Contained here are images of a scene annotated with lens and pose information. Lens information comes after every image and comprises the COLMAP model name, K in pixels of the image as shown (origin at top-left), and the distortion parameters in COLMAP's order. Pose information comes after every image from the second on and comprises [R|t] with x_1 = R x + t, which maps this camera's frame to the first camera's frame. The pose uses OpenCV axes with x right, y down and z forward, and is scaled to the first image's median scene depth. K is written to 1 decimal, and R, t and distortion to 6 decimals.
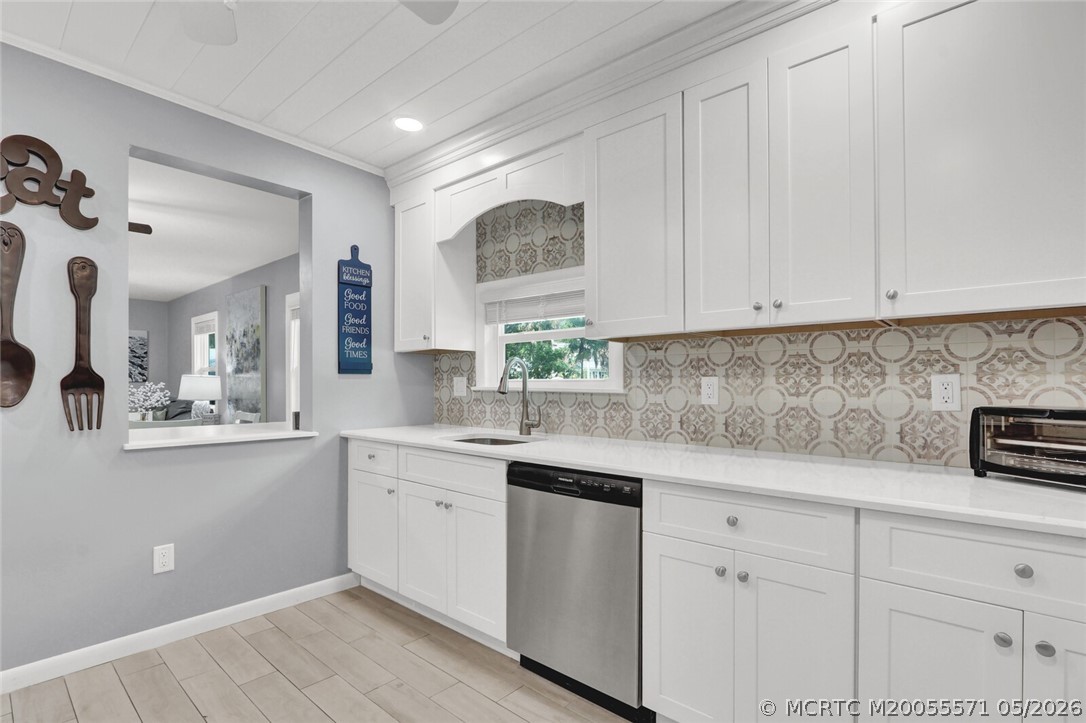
lens RADIAL K [[528.6, 0, 569.2], [0, 528.6, 383.1], [0, 0, 1]] dist [-0.015605, -0.000376]
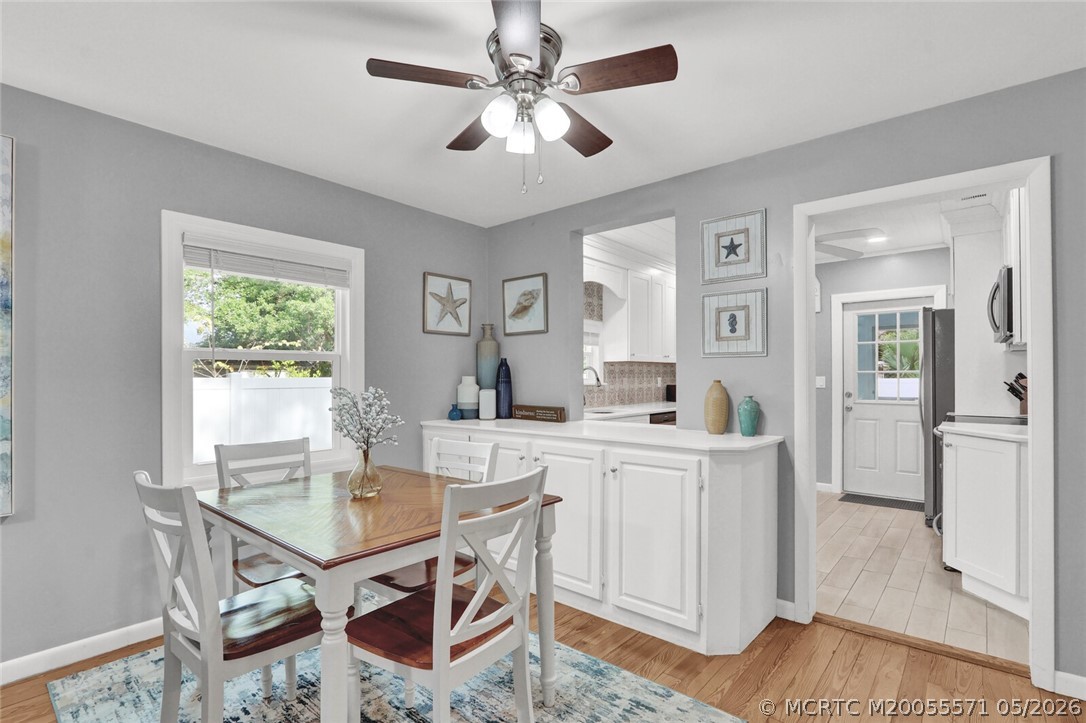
lens RADIAL K [[512.9, 0, 543.8], [0, 512.9, 376.1], [0, 0, 1]] dist [-0.009360, -0.000119]
pose [[0.002102, -0.002328, 0.999995, -2.099290], [-0.001629, 0.999996, 0.002332, -0.022281], [-0.999996, -0.001633, 0.002098, 1.299770]]
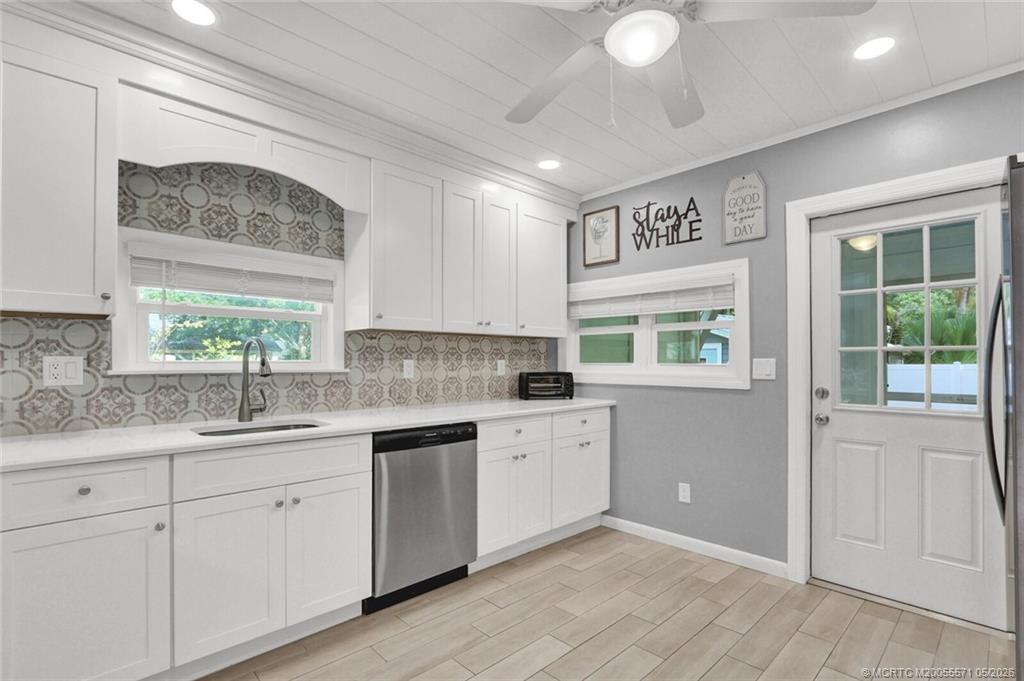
lens RADIAL K [[488.7, 0, 498.6], [0, 488.7, 357.5], [0, 0, 1]] dist [-0.000825, 0.000153]
pose [[0.115828, 0.005036, 0.993256, -1.011603], [-0.002488, 0.999985, -0.004780, -0.011134], [-0.993266, -0.001917, 0.115839, 0.546637]]
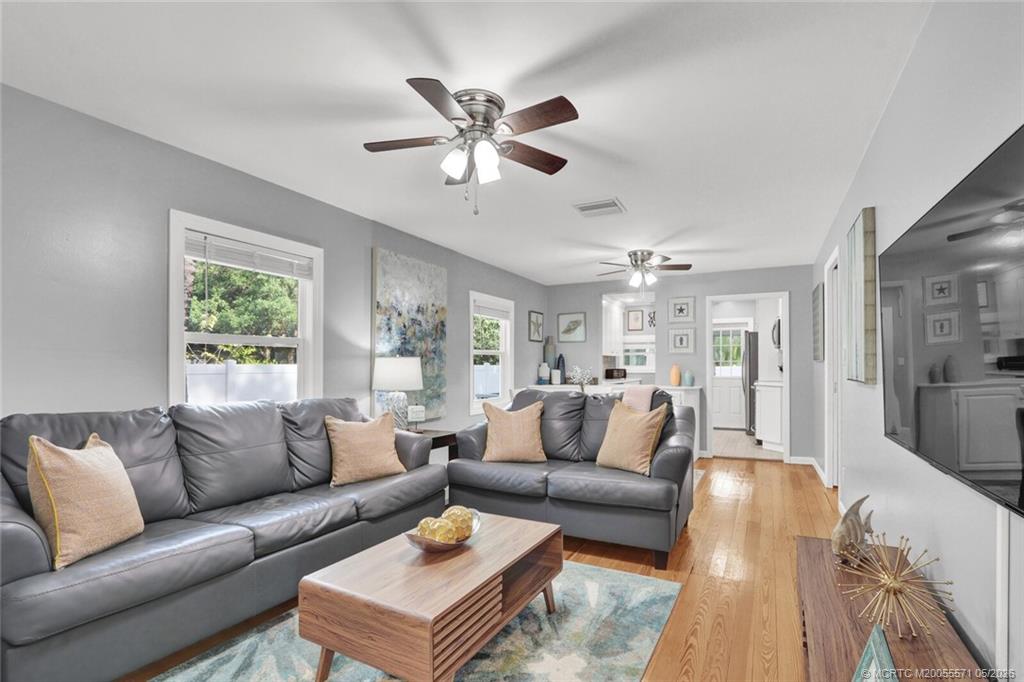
lens RADIAL K [[484.6, 0, 515.4], [0, 484.6, 367.2], [0, 0, 1]] dist [-0.001201, 0.000072]
pose [[-0.226744, -0.006298, 0.973934, -3.381211], [-0.002369, 0.999980, 0.005915, -0.008420], [-0.973952, -0.000966, -0.226754, 2.411770]]
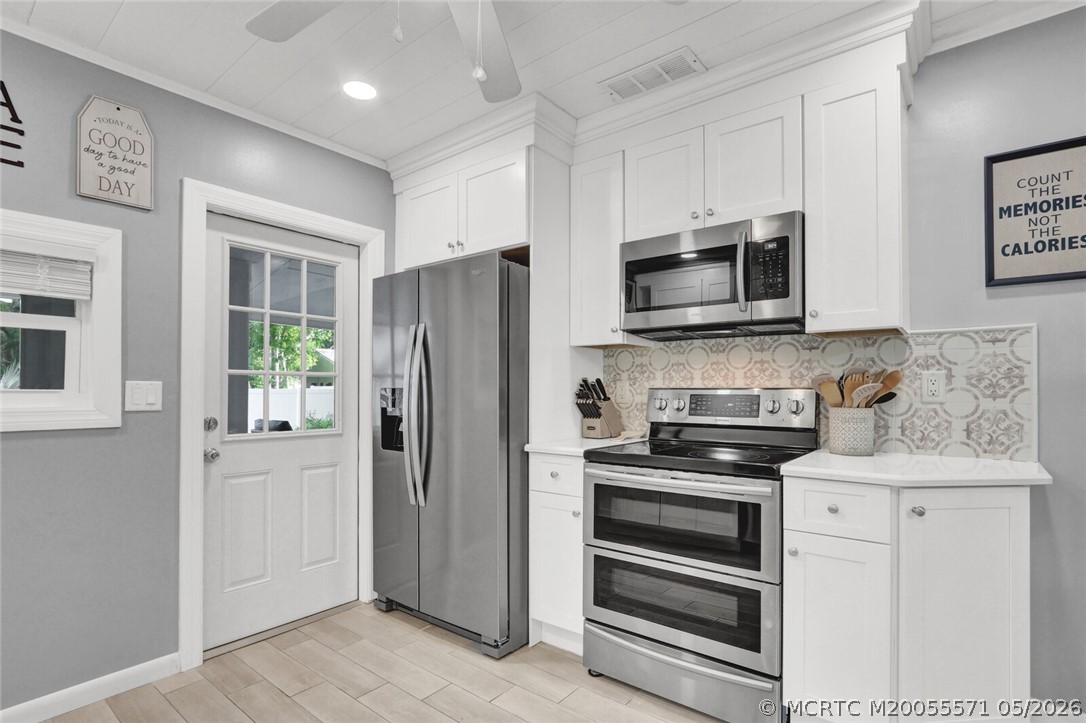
lens RADIAL K [[528.6, 0, 569.2], [0, 528.6, 383.1], [0, 0, 1]] dist [-0.015605, -0.000376]
pose [[-0.998417, -0.006745, -0.055833, -0.420285], [-0.005953, 0.999879, -0.014345, -0.003800], [0.055923, -0.013990, -0.998337, 0.985886]]
